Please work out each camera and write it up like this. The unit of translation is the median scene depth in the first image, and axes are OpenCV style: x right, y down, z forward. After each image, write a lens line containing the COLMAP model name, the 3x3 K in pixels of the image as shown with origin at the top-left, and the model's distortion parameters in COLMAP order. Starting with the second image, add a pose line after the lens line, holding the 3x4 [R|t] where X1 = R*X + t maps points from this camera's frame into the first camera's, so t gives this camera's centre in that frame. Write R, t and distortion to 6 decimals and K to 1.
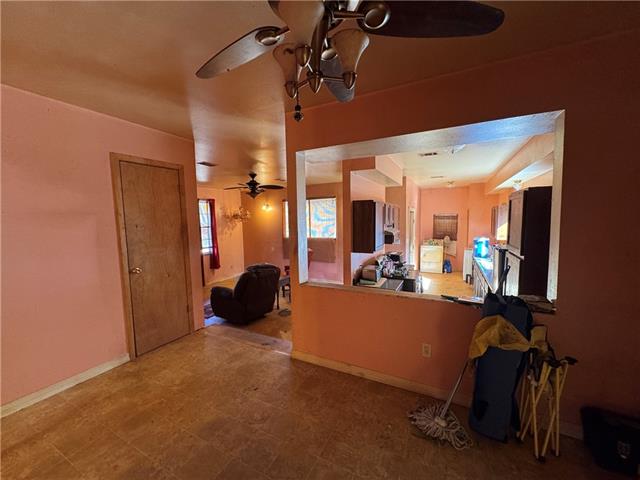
lens RADIAL K [[256.6, 0, 321.4], [0, 256.6, 240.3], [0, 0, 1]] dist [-0.002041, -0.000193]
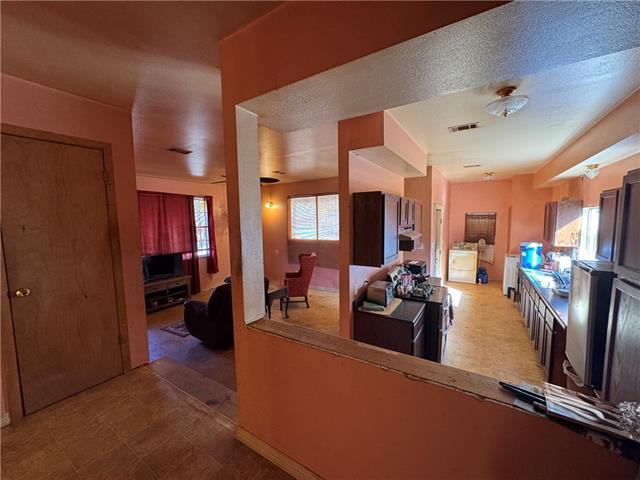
lens RADIAL K [[256.6, 0, 320.5], [0, 256.6, 240.5], [0, 0, 1]] dist [-0.002041, -0.000193]
pose [[0.995593, 0.010126, -0.093235, 0.075358], [-0.009854, 0.999946, 0.003371, -0.017204], [0.093264, -0.002437, 0.995638, 0.209226]]
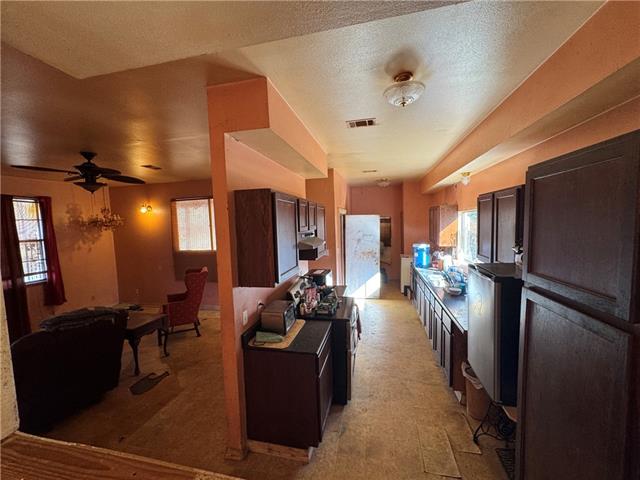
lens RADIAL K [[256.6, 0, 321.6], [0, 256.6, 240.2], [0, 0, 1]] dist [-0.002041, -0.000193]
pose [[0.968624, -0.030755, 0.246620, 0.123425], [0.035929, 0.999218, -0.016505, -0.026191], [-0.245919, 0.024848, 0.968972, 0.330110]]
